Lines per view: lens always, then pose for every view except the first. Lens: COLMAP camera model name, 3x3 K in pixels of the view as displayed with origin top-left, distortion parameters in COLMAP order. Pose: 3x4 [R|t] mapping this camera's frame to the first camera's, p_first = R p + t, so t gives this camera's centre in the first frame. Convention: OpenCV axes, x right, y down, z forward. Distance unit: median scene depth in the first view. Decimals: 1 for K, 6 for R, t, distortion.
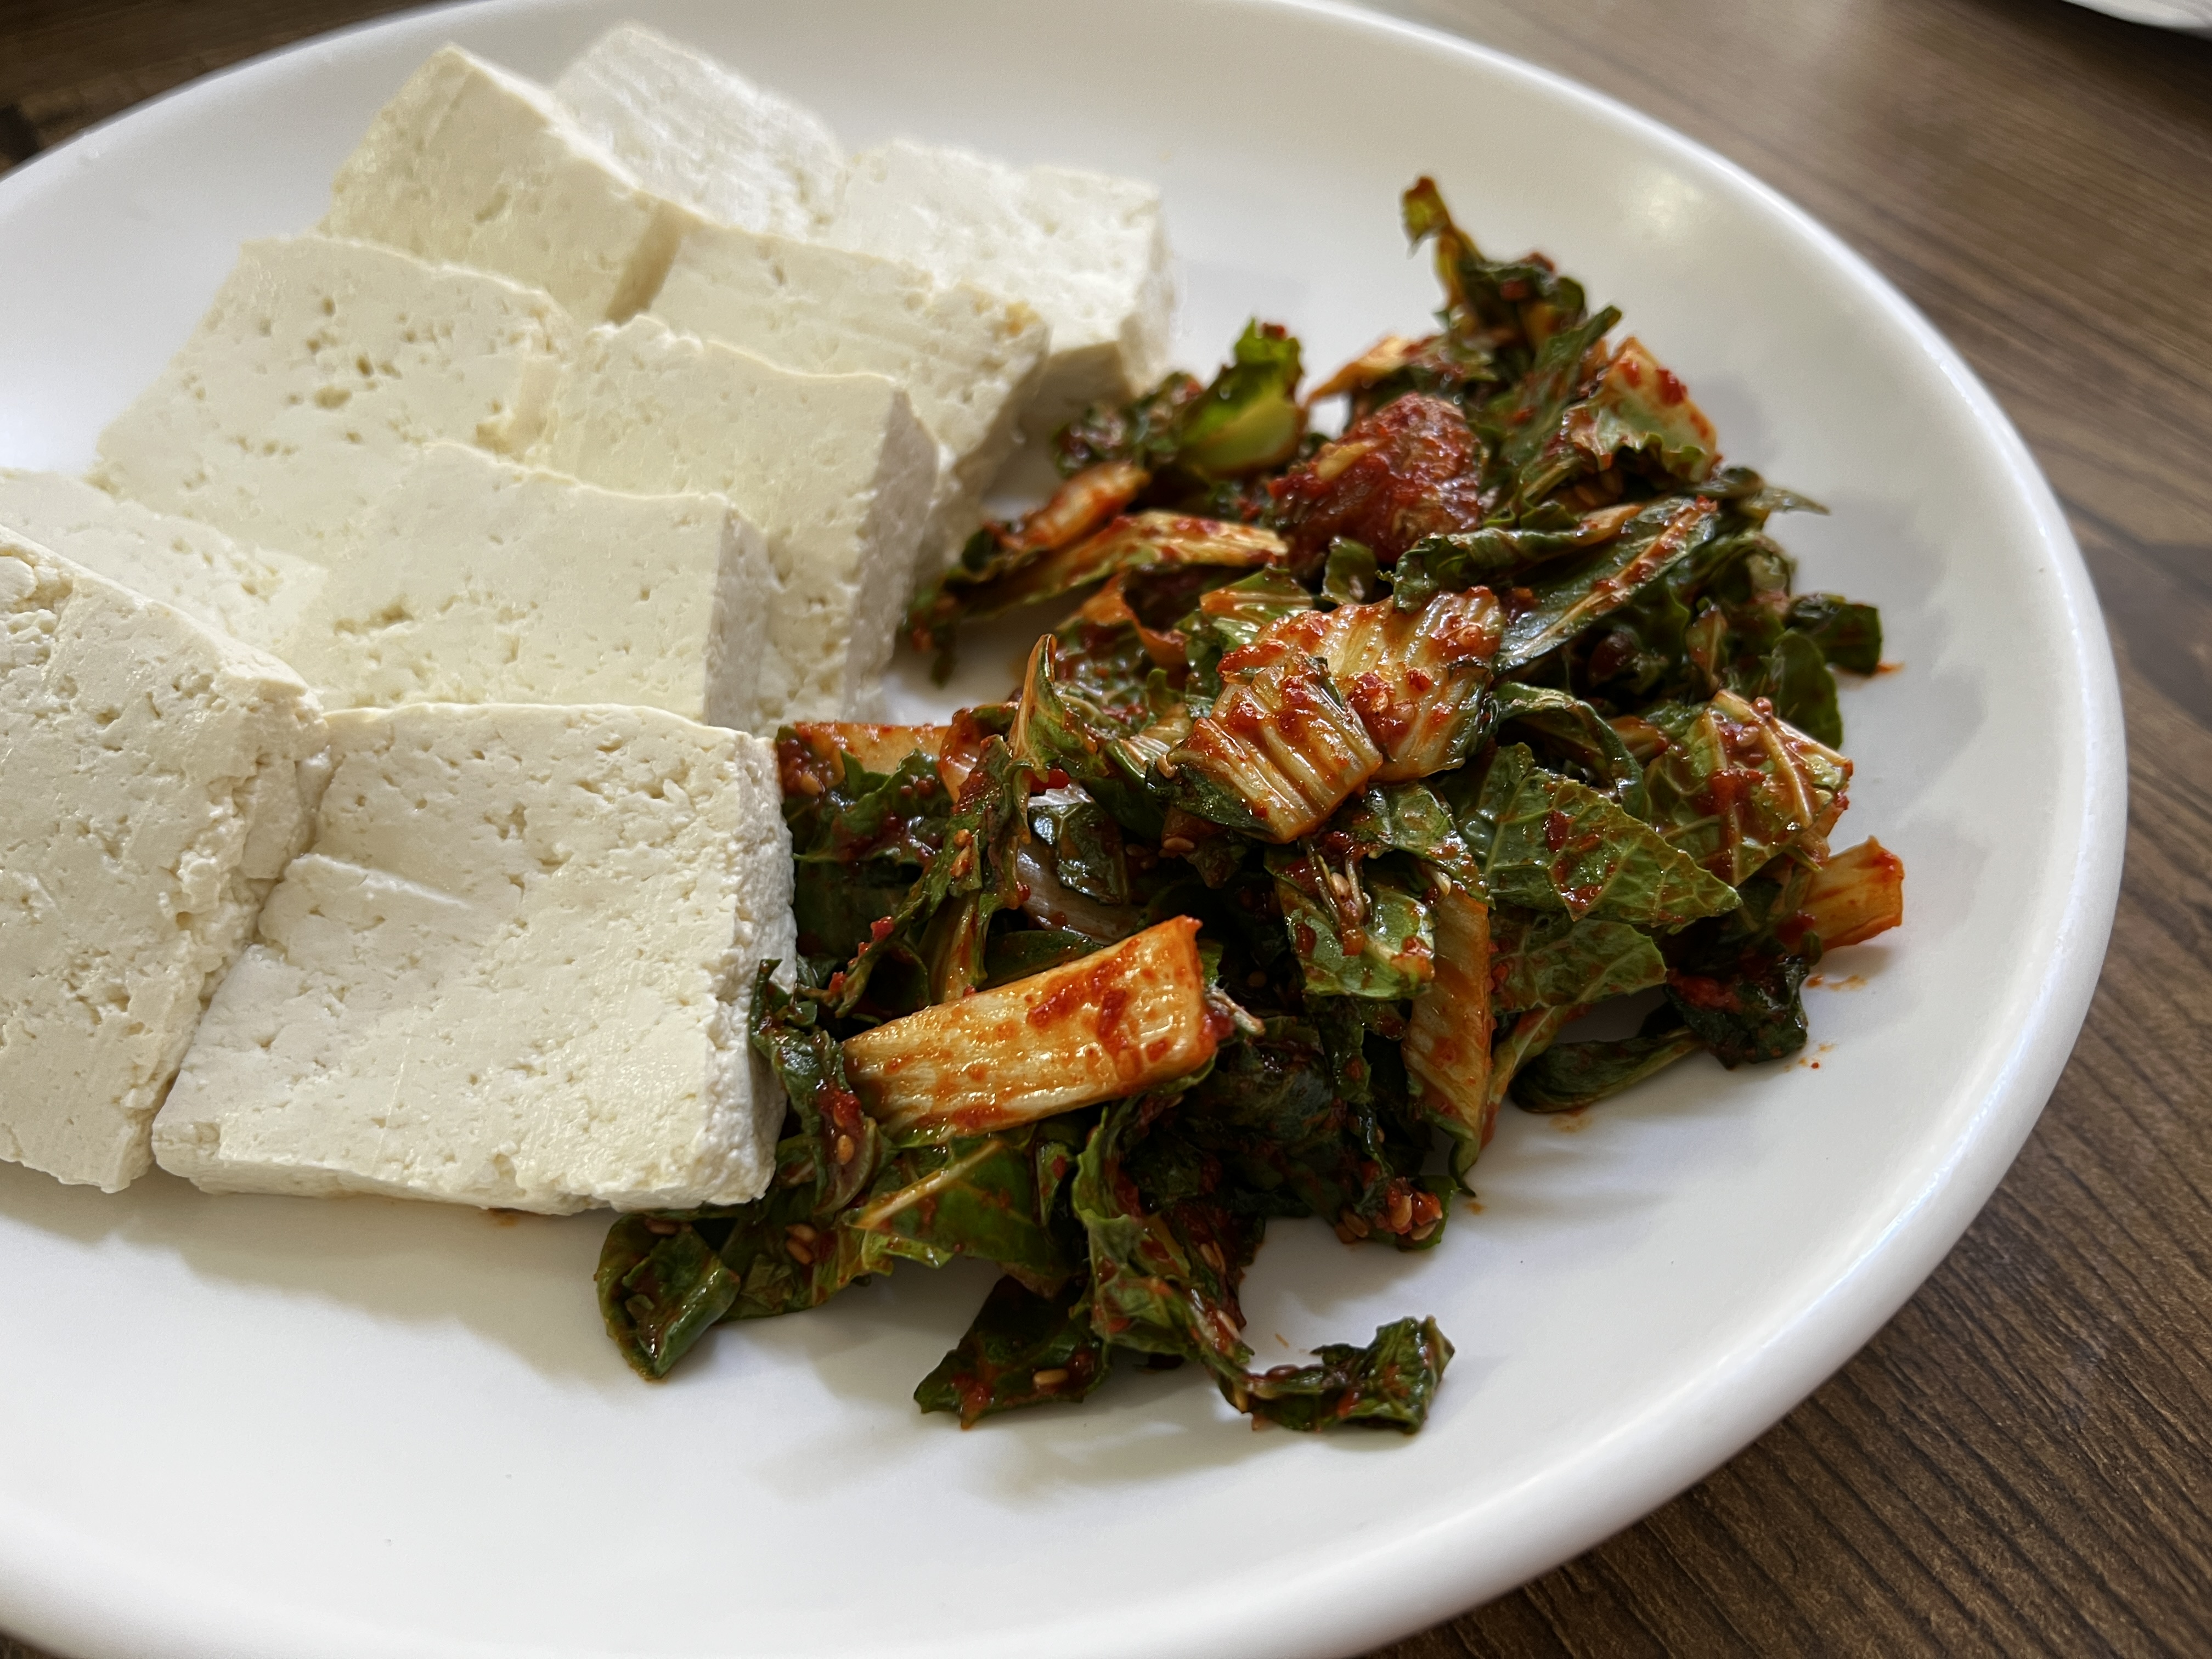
lens RADIAL K [[1729.5, 0, 1125.5], [0, 1729.5, 830.2], [0, 0, 1]] dist [0.035444, -0.062609]
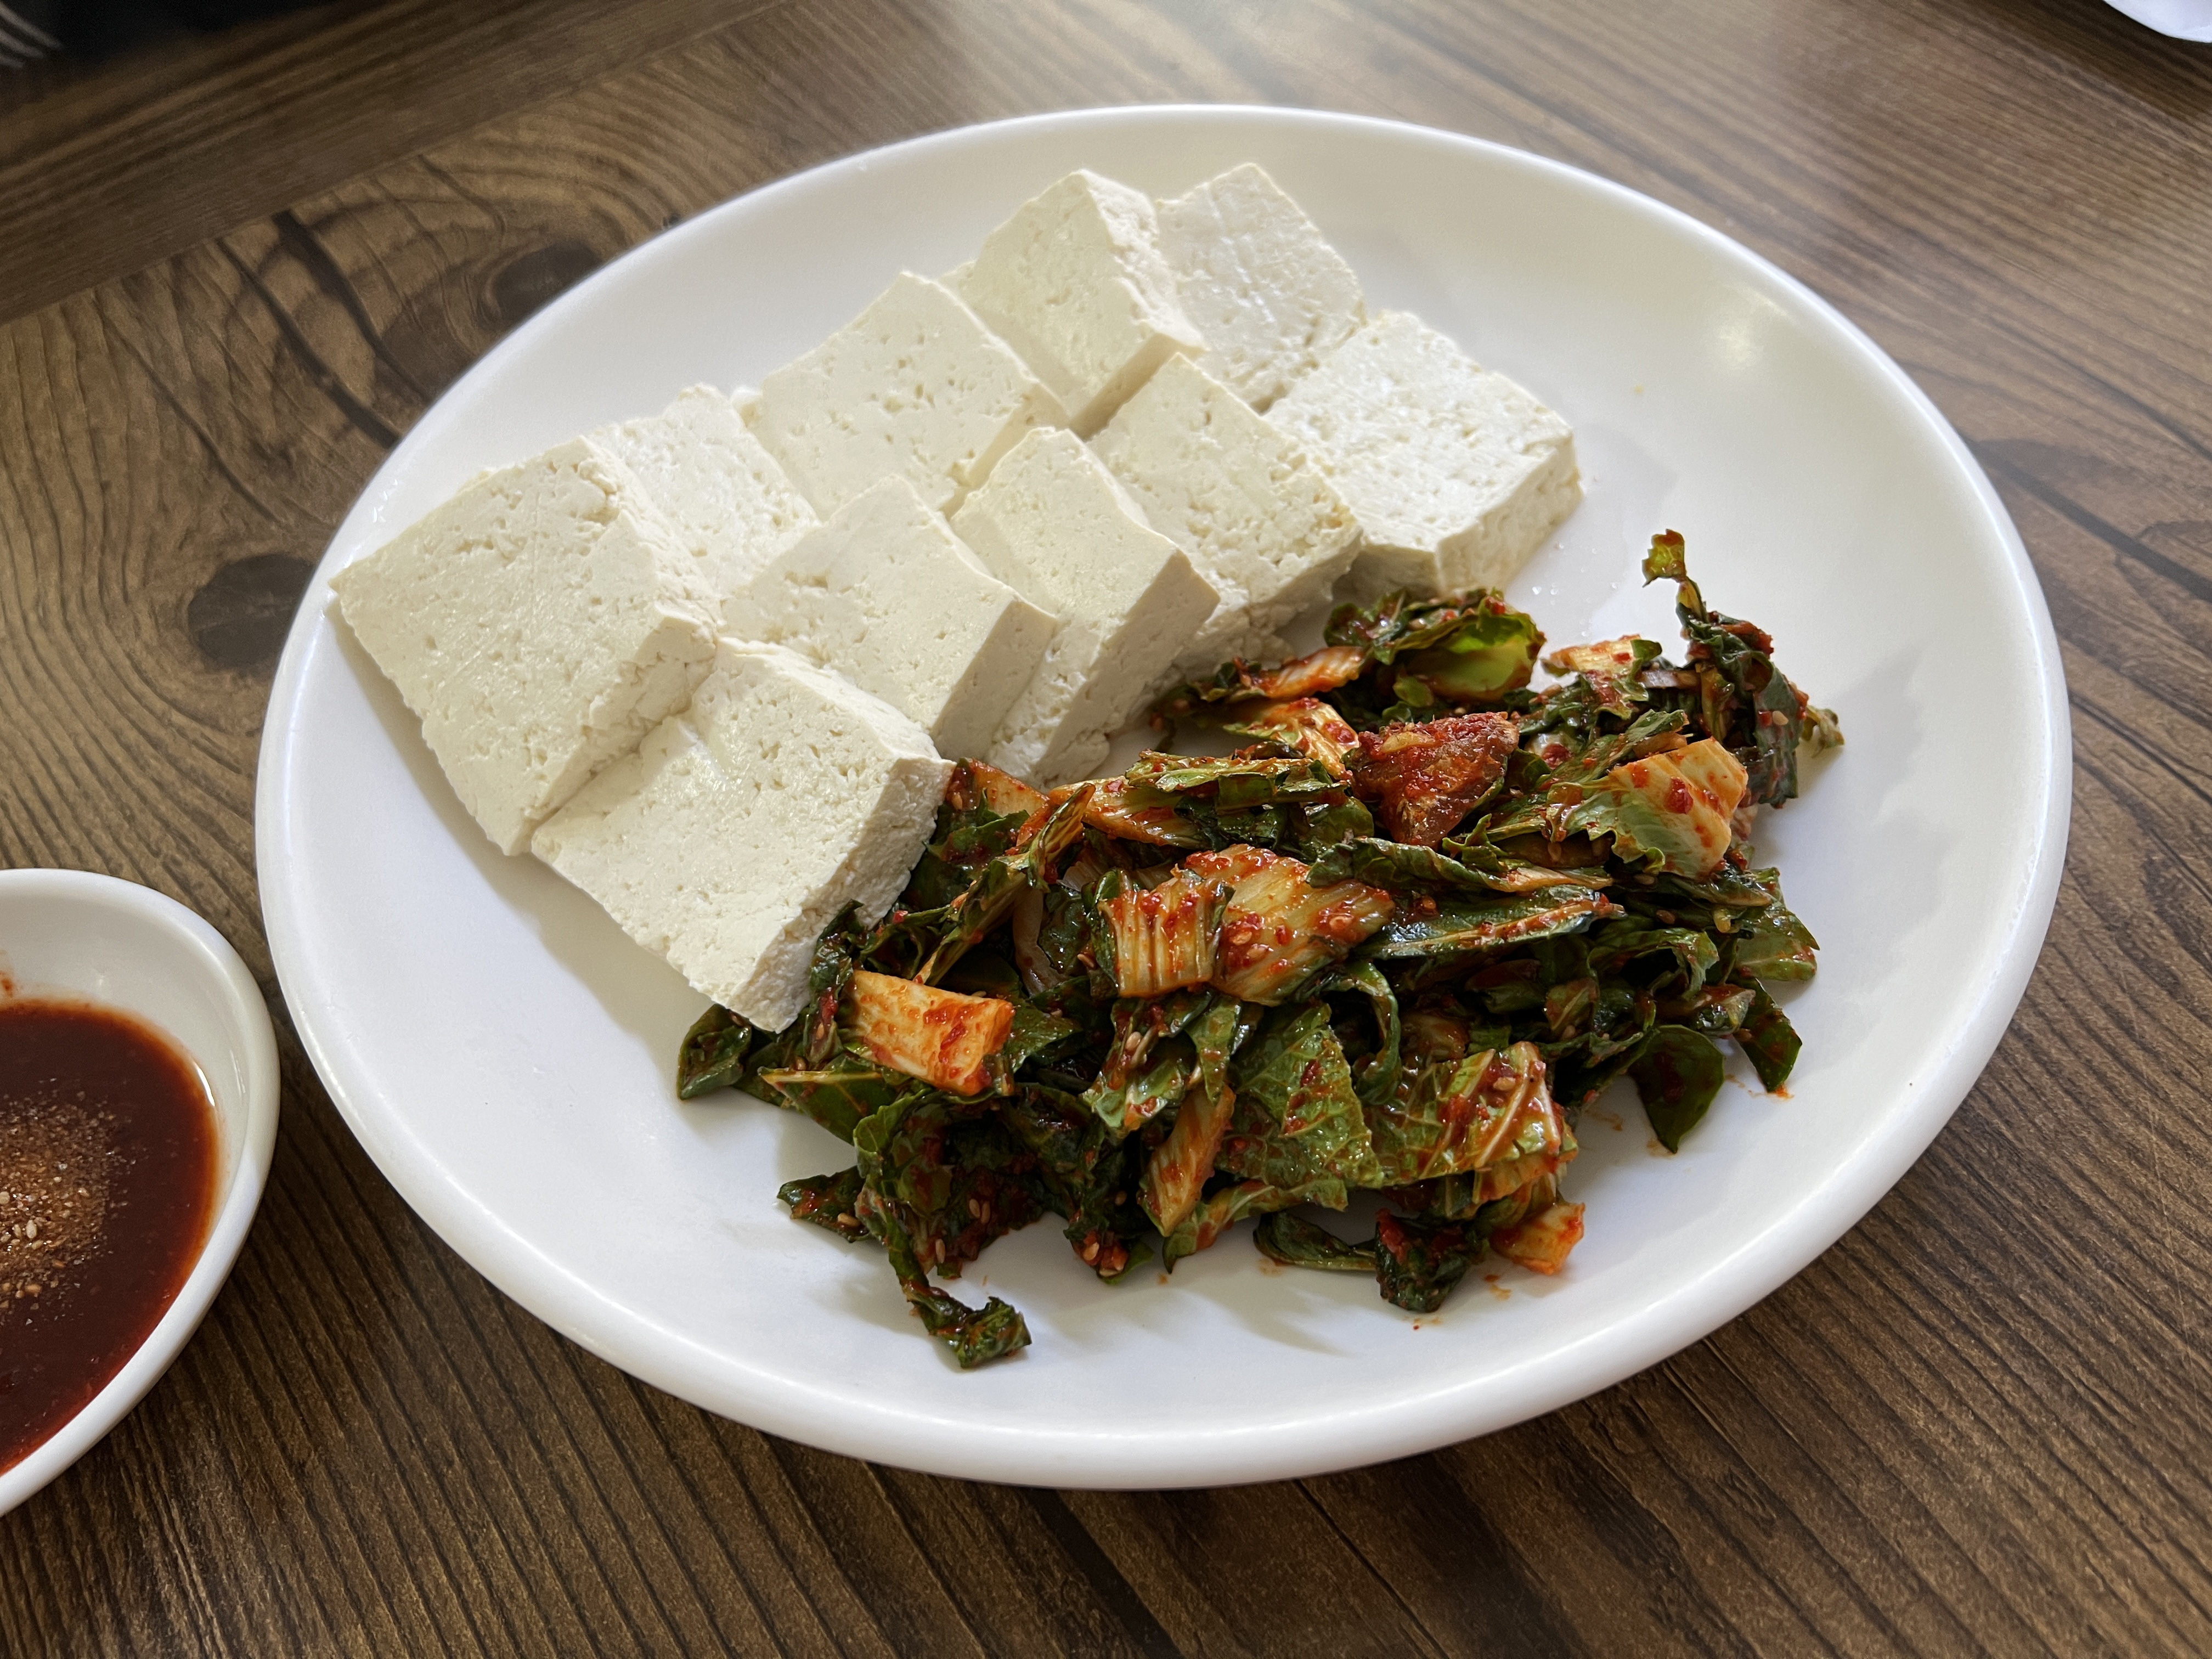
lens RADIAL K [[1729.5, 0, 1125.1], [0, 1729.5, 845.4], [0, 0, 1]] dist [0.035444, -0.062609]
pose [[0.804945, 0.434363, -0.404217, 0.557663], [-0.389837, 0.900732, 0.191598, -0.338793], [0.447314, 0.003353, 0.894371, -0.261495]]
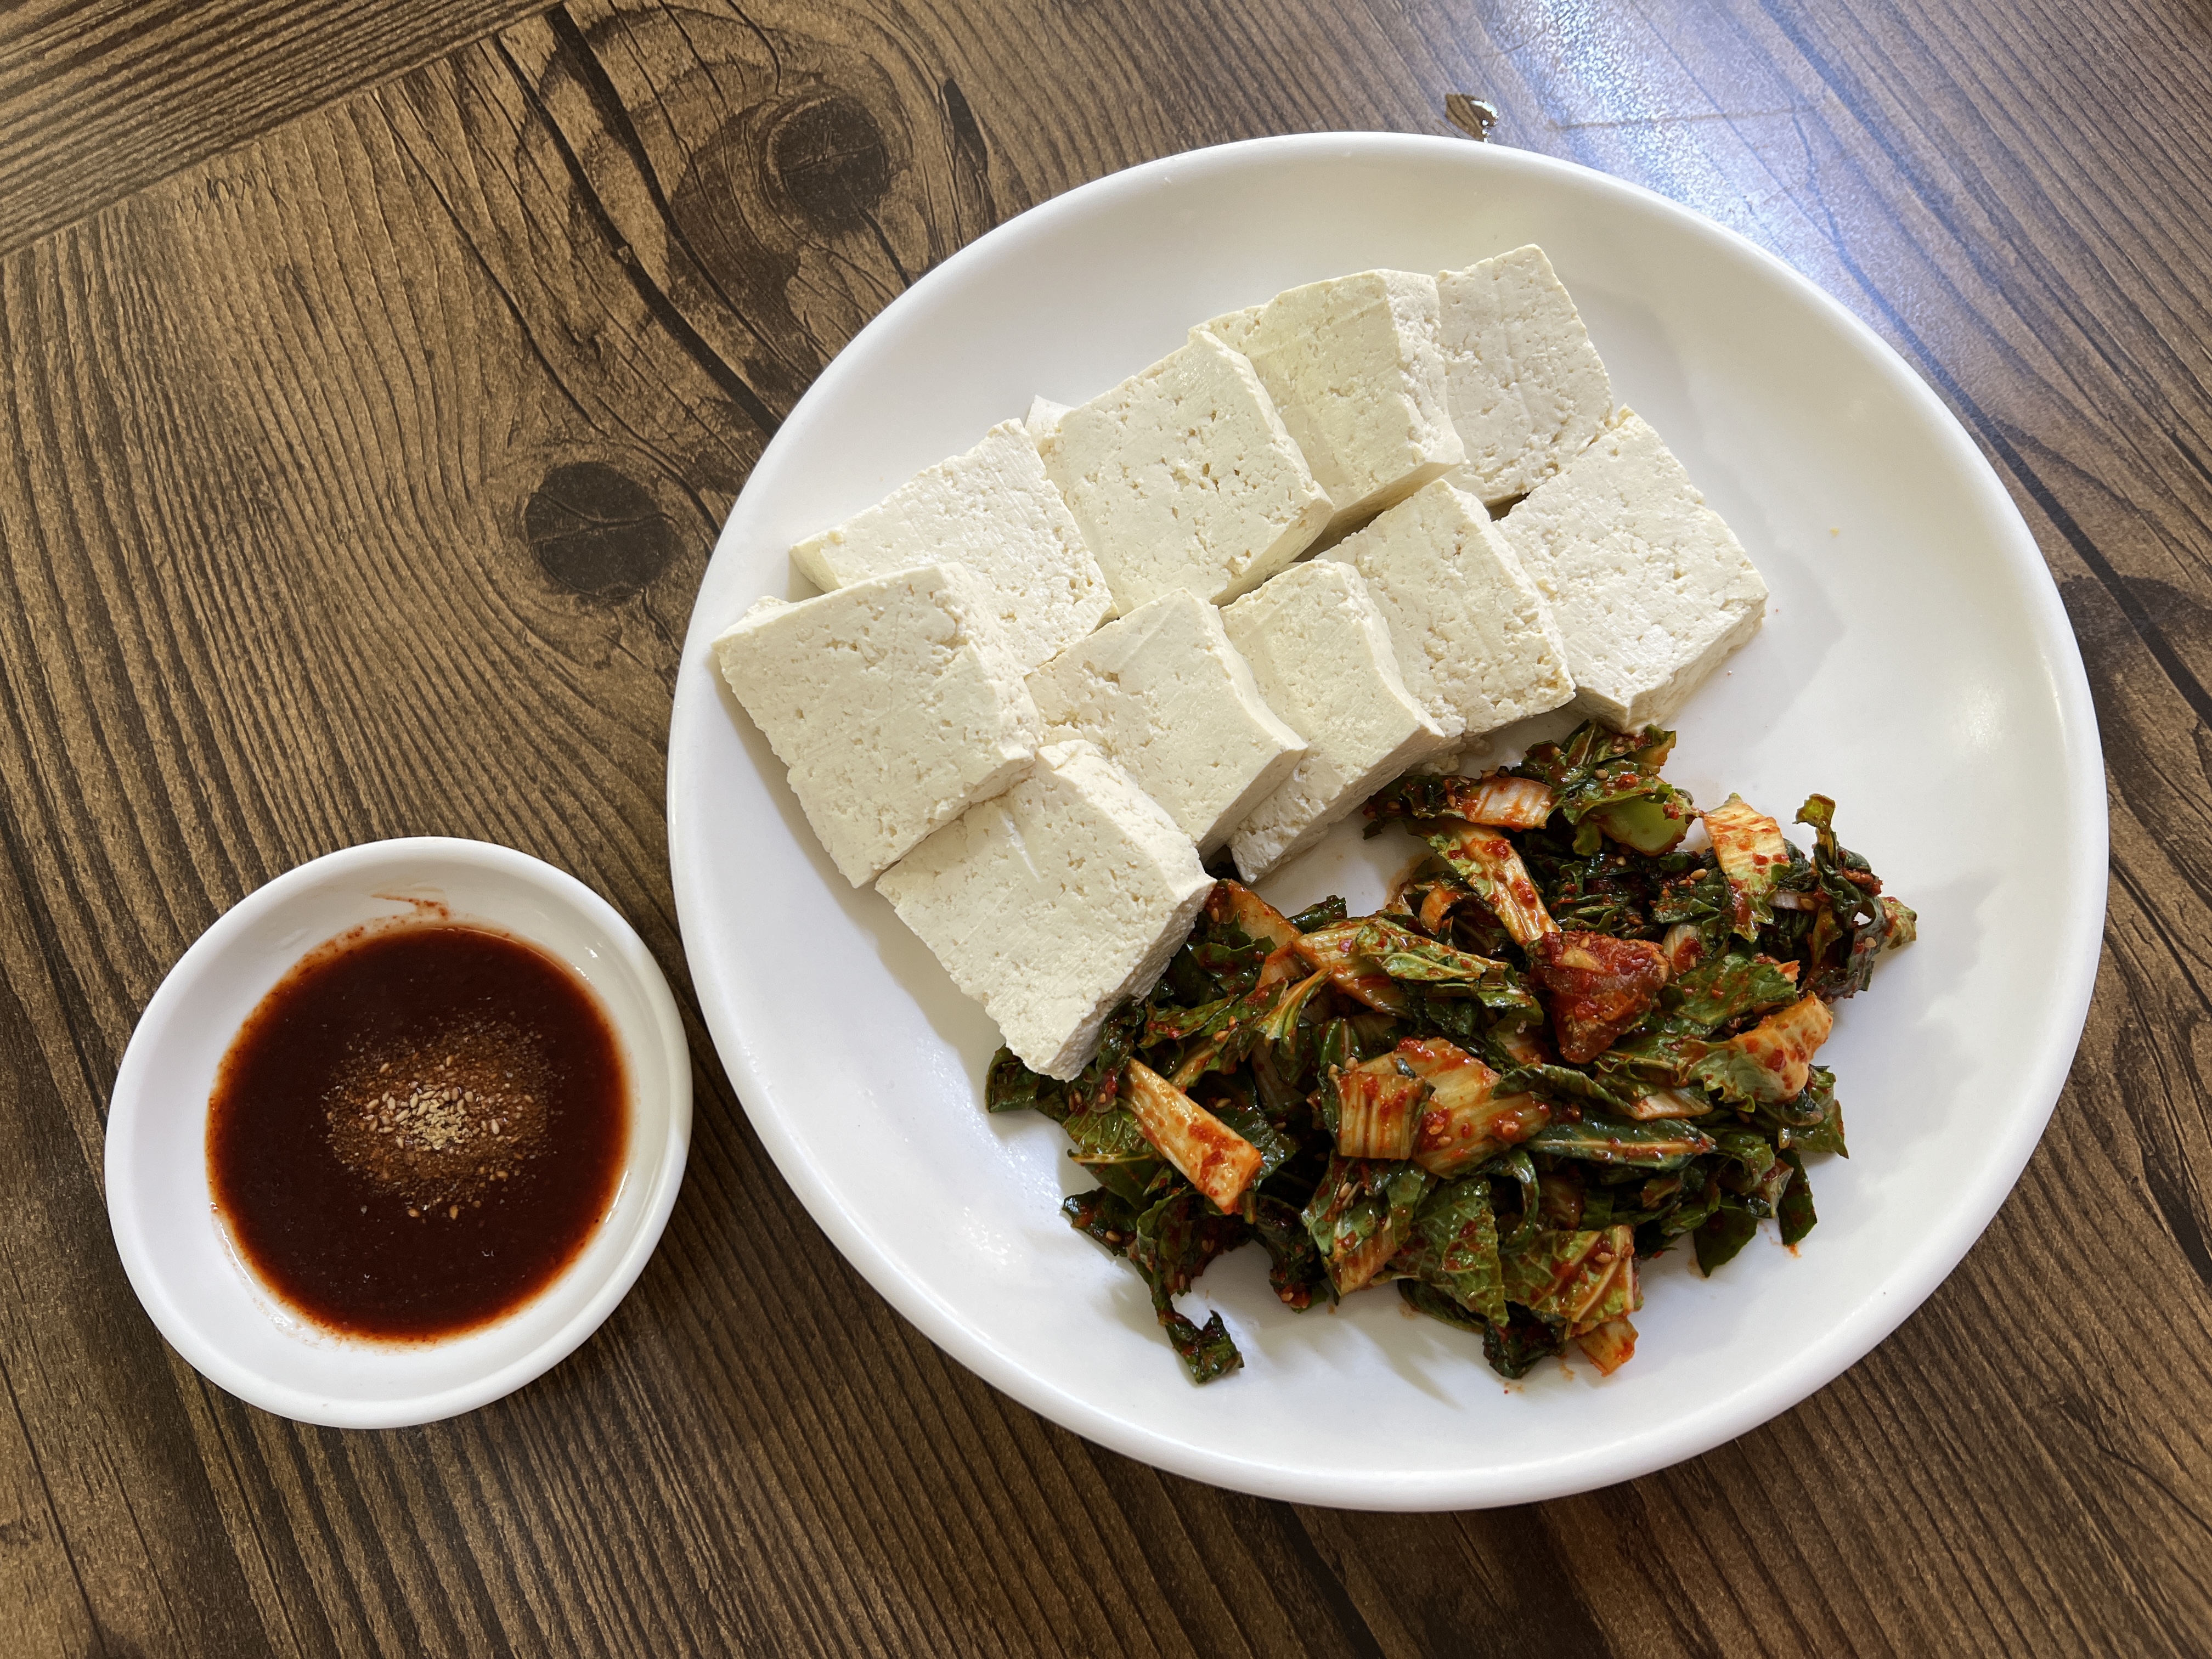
lens RADIAL K [[1729.5, 0, 1130.5], [0, 1729.5, 863.1], [0, 0, 1]] dist [0.035444, -0.062609]
pose [[0.735265, 0.649546, -0.193585, 0.077278], [-0.495878, 0.710236, 0.499670, -0.977483], [0.462049, -0.271395, 0.844307, -0.623807]]
